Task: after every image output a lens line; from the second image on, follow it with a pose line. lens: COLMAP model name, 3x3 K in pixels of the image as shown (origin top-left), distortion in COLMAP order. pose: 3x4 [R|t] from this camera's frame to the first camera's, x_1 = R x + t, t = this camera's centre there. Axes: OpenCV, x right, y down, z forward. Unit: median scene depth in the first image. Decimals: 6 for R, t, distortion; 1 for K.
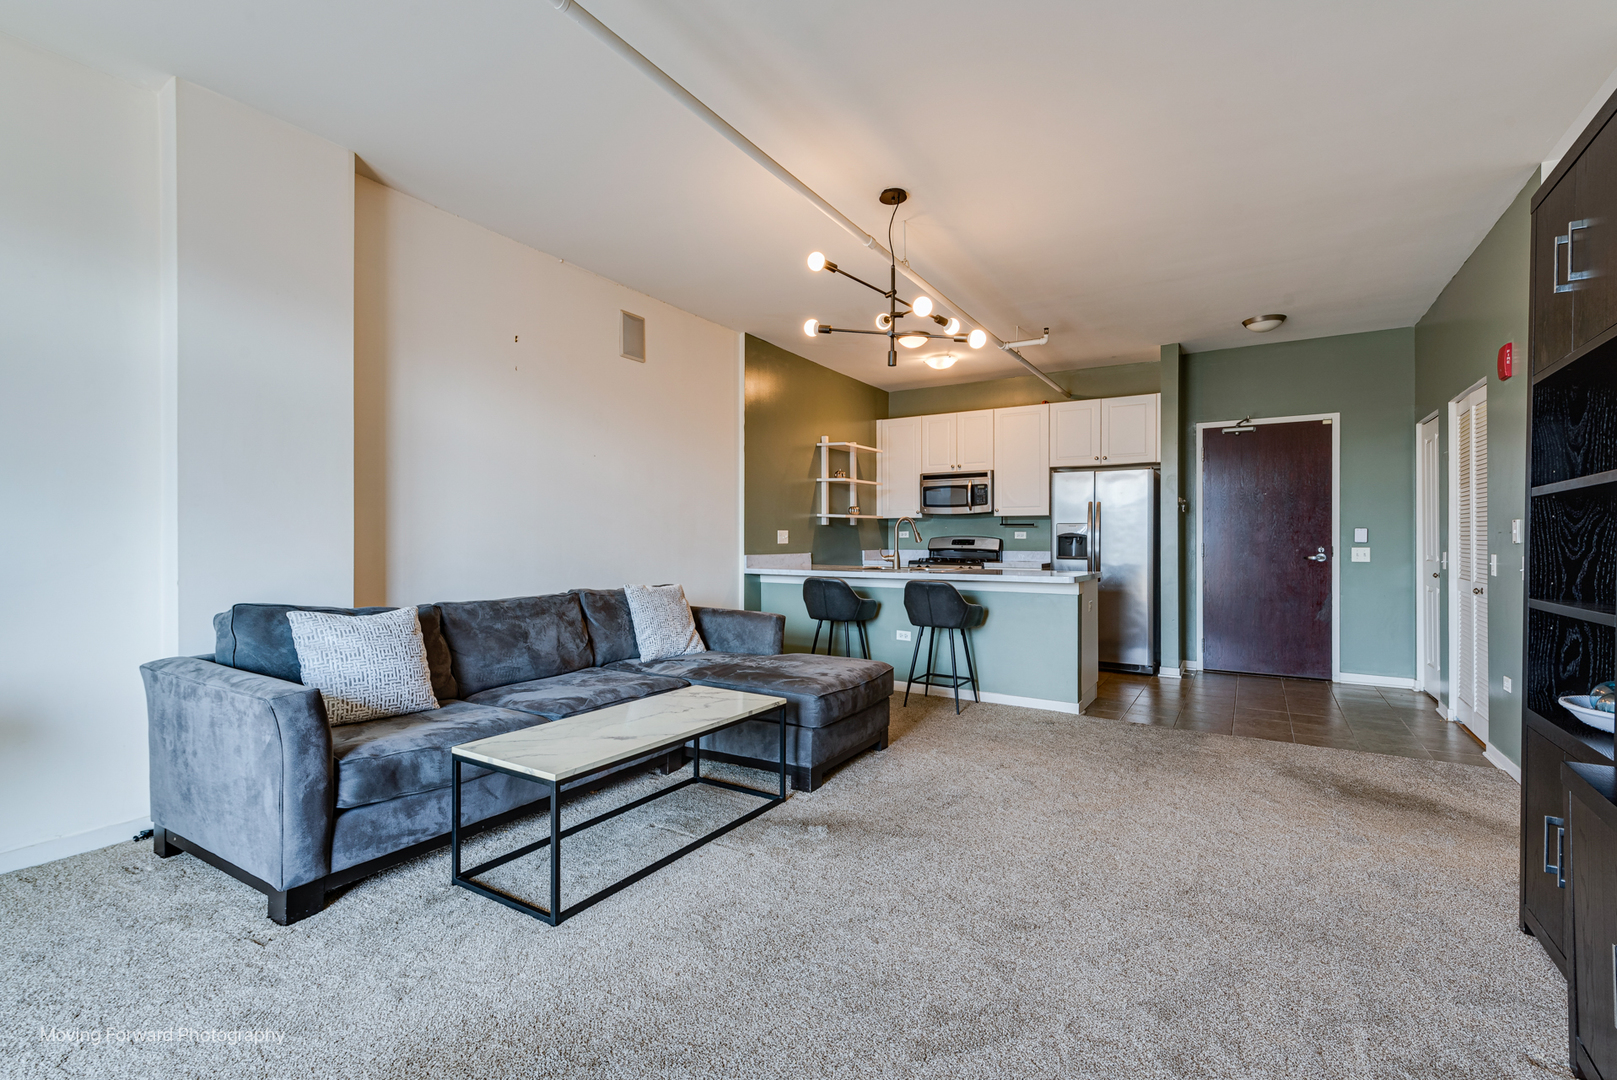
lens RADIAL K [[760.0, 0, 781.0], [0, 760.0, 545.3], [0, 0, 1]] dist [0.017886, -0.000400]
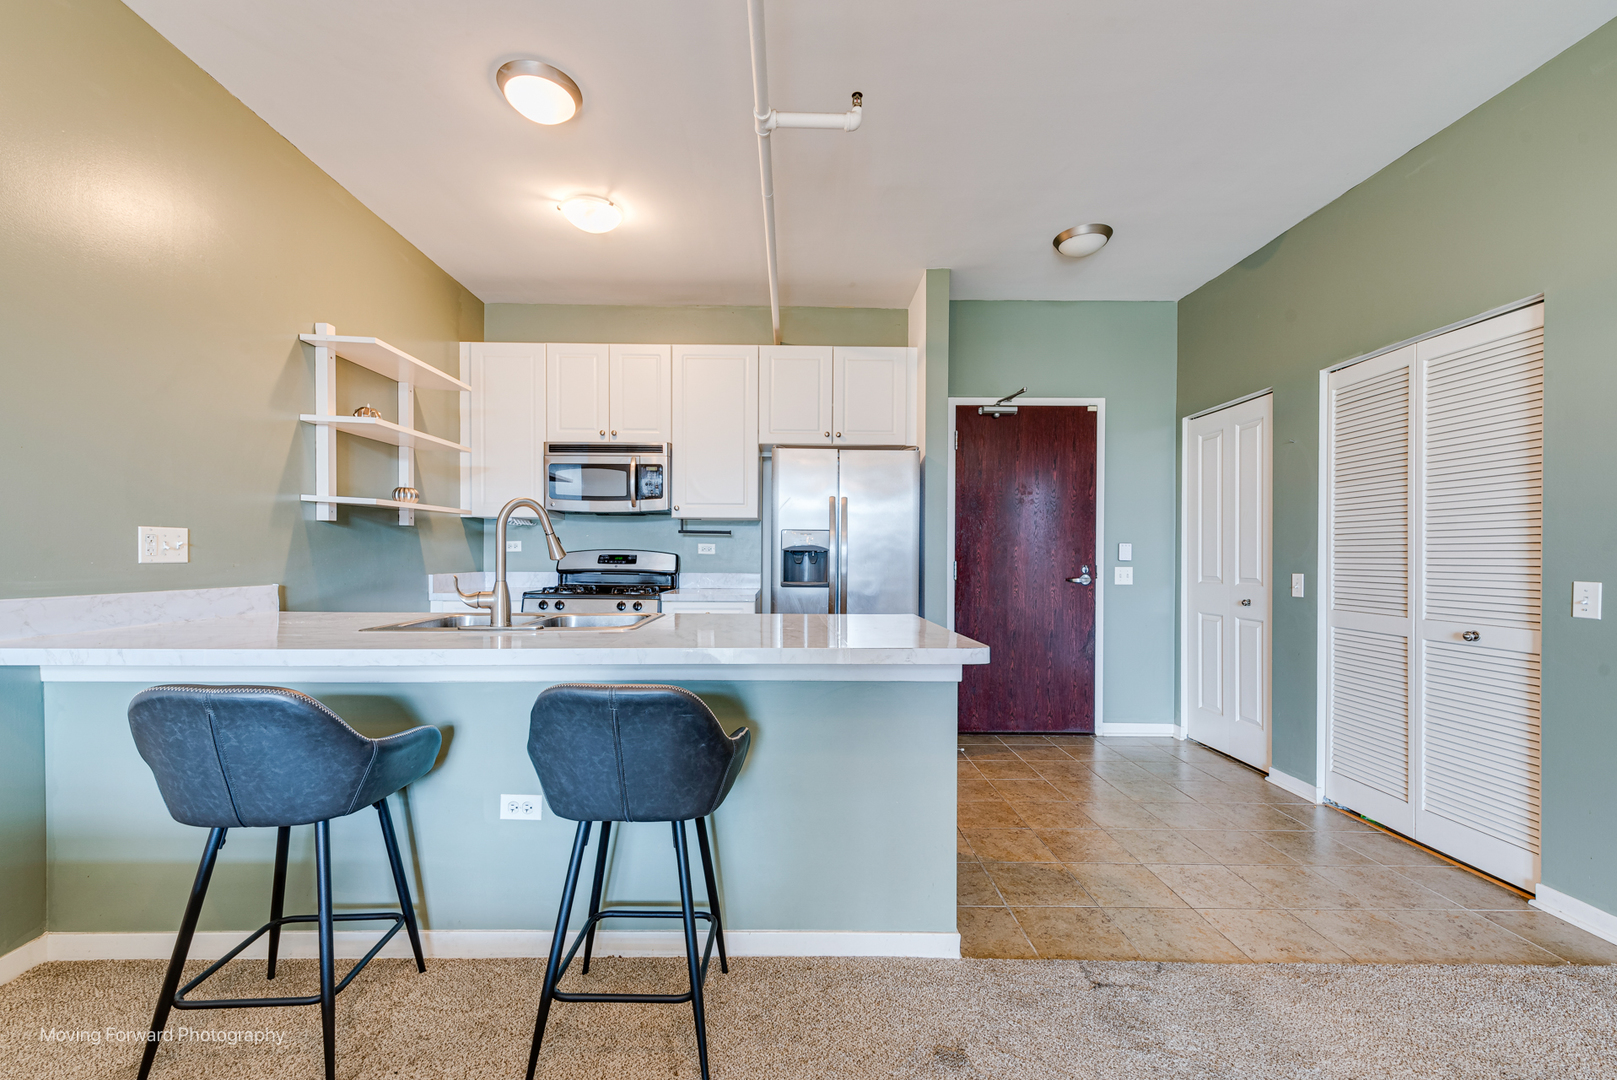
lens RADIAL K [[662.7, 0, 812.9], [0, 662.7, 557.2], [0, 0, 1]] dist [0.009877, -0.000050]
pose [[0.828818, 0.003313, 0.559509, 0.088357], [-0.000040, 0.999983, -0.005861, -0.003154], [-0.559518, 0.004835, 0.828804, 0.591357]]
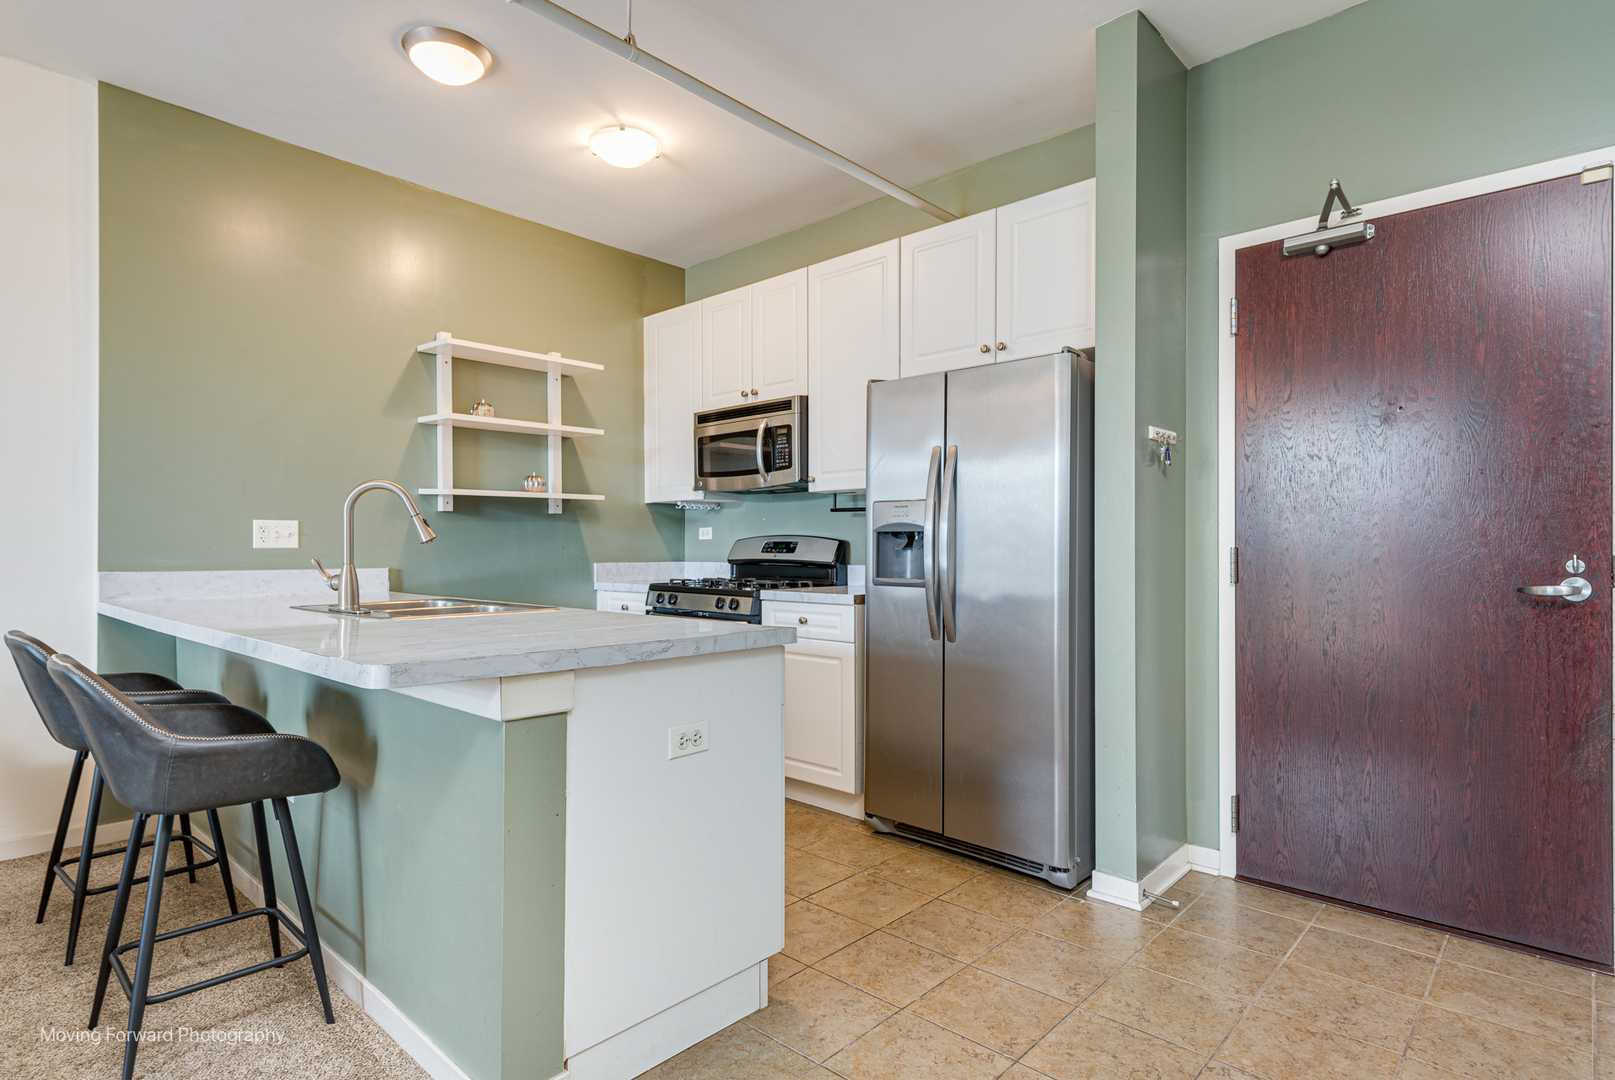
lens RADIAL K [[854.3, 0, 771.6], [0, 854.3, 549.9], [0, 0, 1]] dist [0.003262, 0.000271]
pose [[0.980957, 0.000871, -0.194225, 0.438131], [-0.002364, 0.999969, -0.007456, 0.002512], [0.194213, 0.007774, 0.980929, 0.572733]]
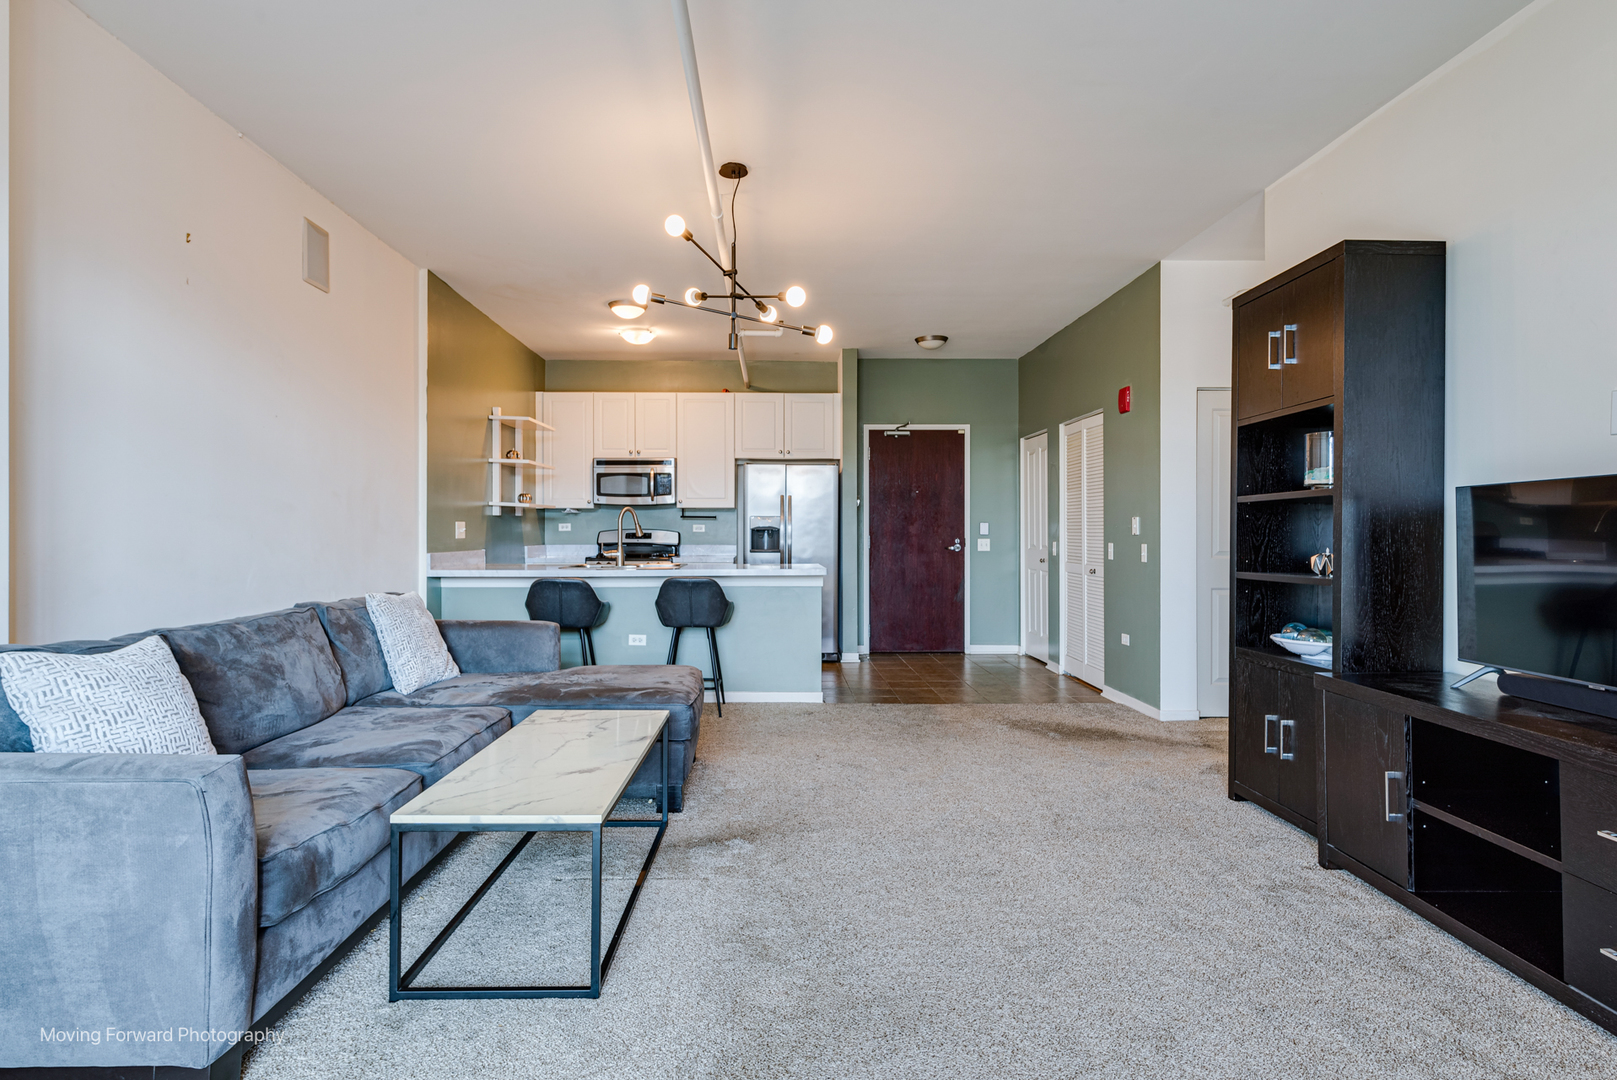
lens RADIAL K [[878.0, 0, 808.5], [0, 878.0, 540.0], [0, 0, 1]] dist [0.021799, -0.000675]
pose [[0.825013, -0.006422, 0.565077, -0.236486], [0.006112, 0.999978, 0.002442, -0.000403], [-0.565080, 0.001439, 0.825035, 0.027468]]
